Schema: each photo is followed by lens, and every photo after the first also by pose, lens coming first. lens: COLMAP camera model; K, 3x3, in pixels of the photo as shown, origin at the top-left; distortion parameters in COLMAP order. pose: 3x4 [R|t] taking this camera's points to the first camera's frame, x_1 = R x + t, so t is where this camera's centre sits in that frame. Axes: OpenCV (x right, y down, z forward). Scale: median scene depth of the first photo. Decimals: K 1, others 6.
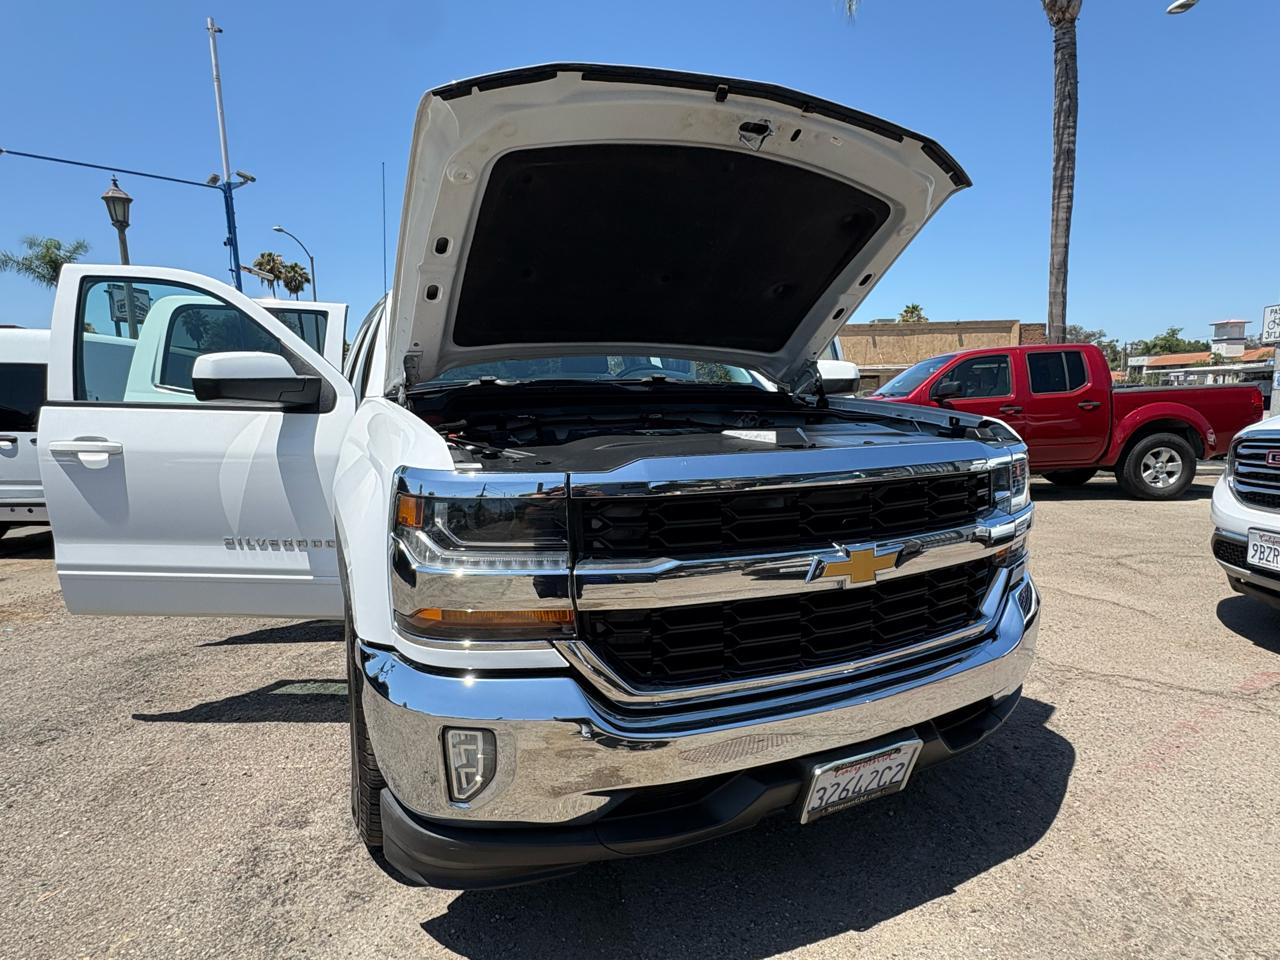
lens RADIAL K [[700.5, 0, 640.0], [0, 700.5, 480.0], [0, 0, 1]] dist [0.004628, -0.000377]
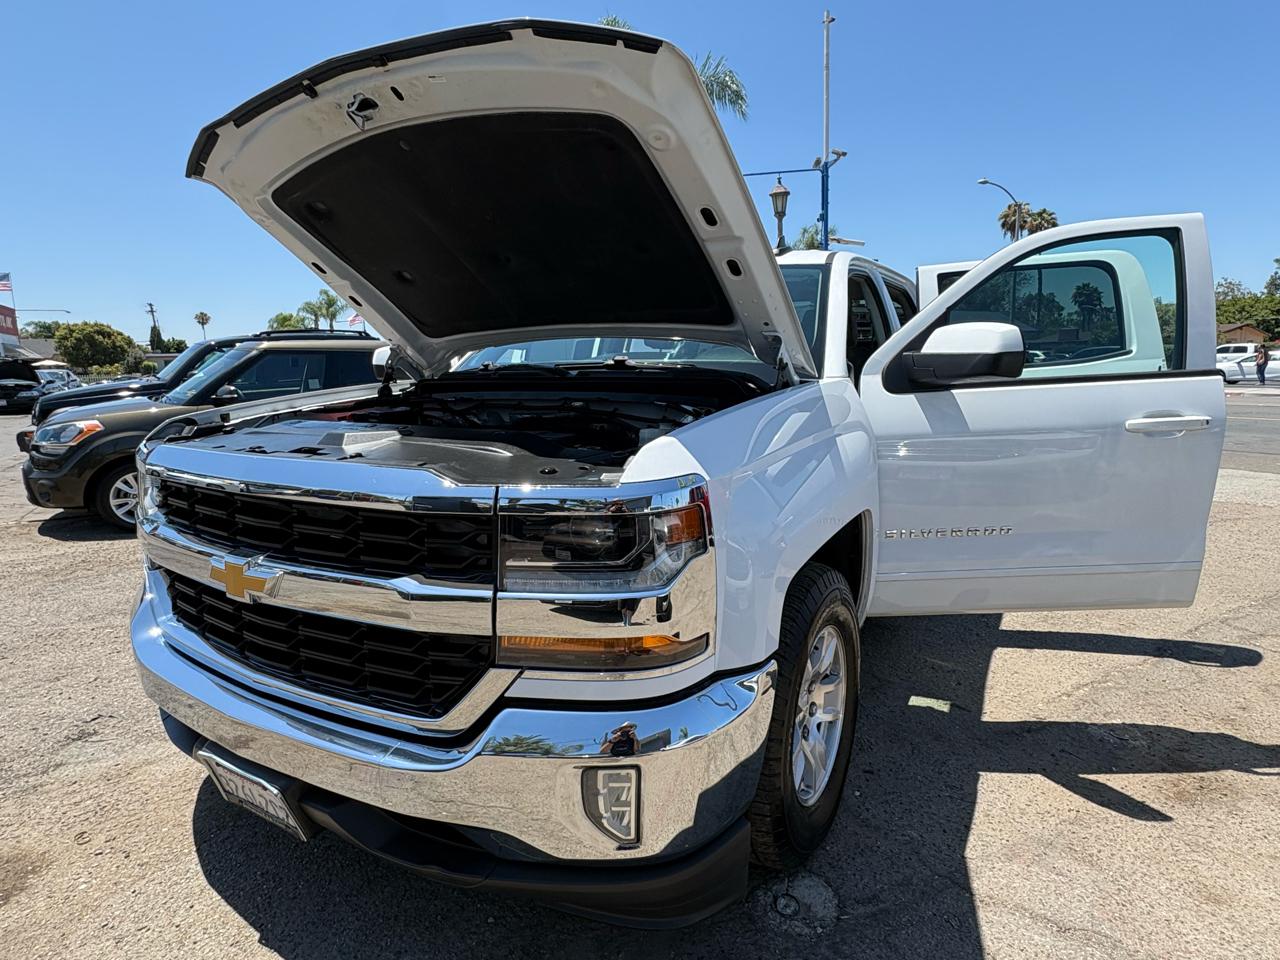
lens RADIAL K [[698.5, 0, 640.0], [0, 698.5, 480.0], [0, 0, 1]] dist [0.002333, 0.000536]
pose [[0.547457, 0.145152, -0.824149, 0.831018], [-0.090700, 0.989332, 0.113995, -0.104149], [0.831904, 0.012343, 0.554782, 0.554494]]
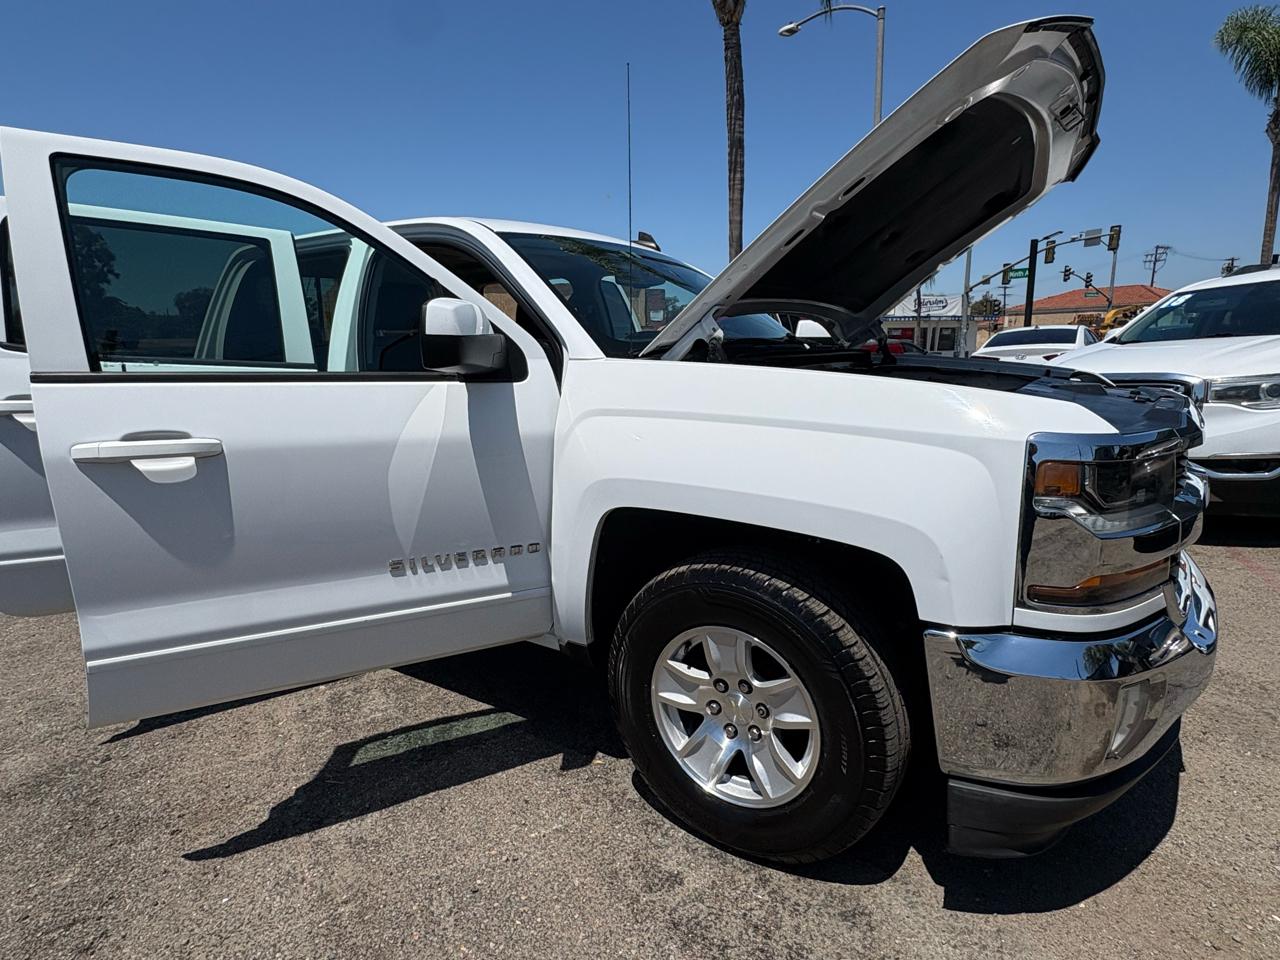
lens RADIAL K [[698.5, 0, 640.0], [0, 698.5, 480.0], [0, 0, 1]] dist [0.002333, 0.000536]
pose [[0.859215, -0.100508, 0.501646, -0.705832], [0.070330, 0.994408, 0.078775, -0.037172], [-0.506758, -0.032404, 0.861479, 0.259741]]
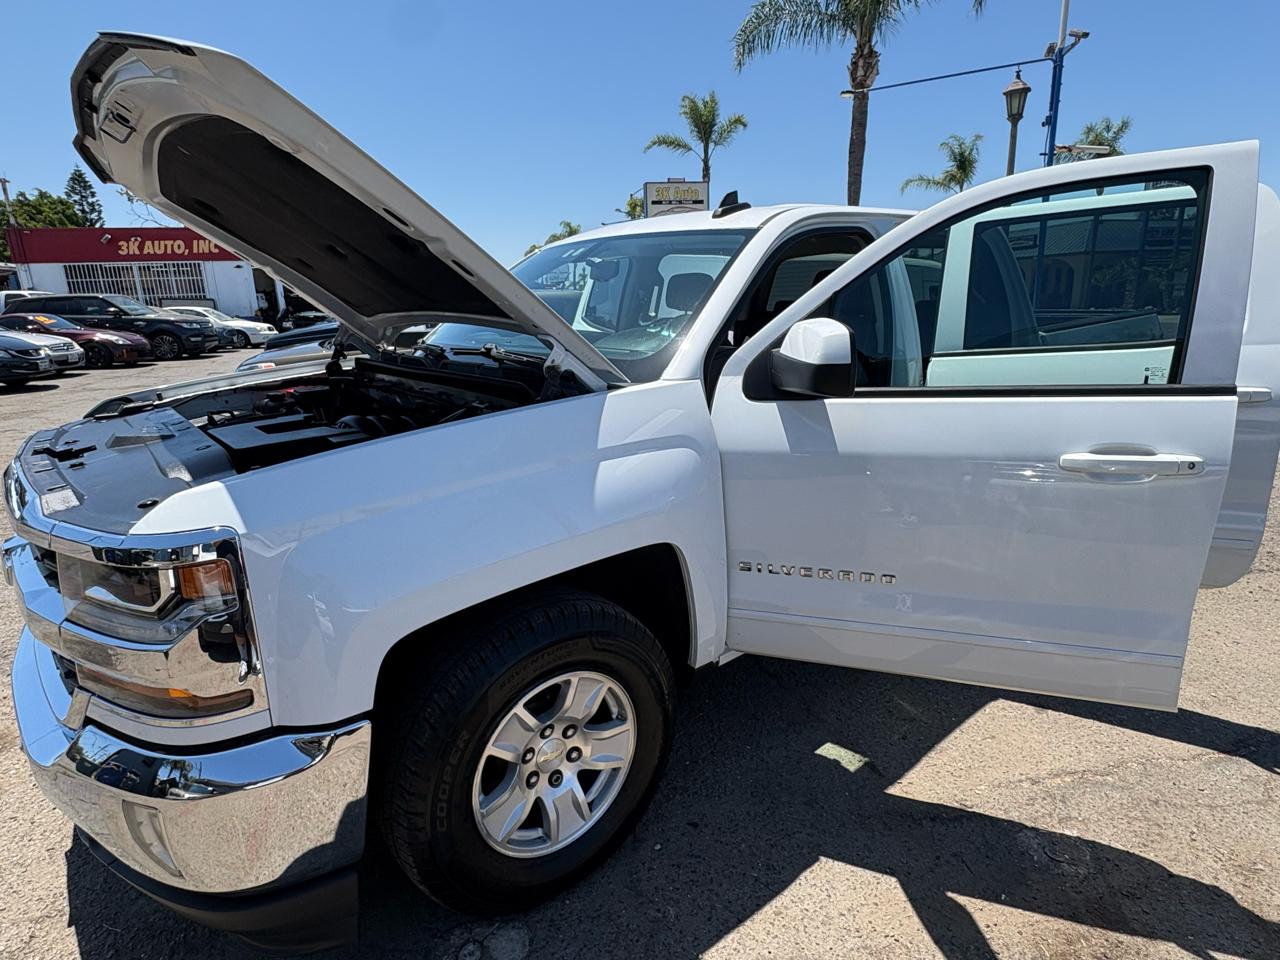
lens RADIAL K [[698.5, 0, 640.0], [0, 698.5, 480.0], [0, 0, 1]] dist [0.002333, 0.000536]
pose [[0.232697, 0.260627, -0.936977, 0.939014], [-0.095617, 0.964887, 0.244644, -0.227181], [0.967837, 0.032663, 0.249447, 1.016196]]
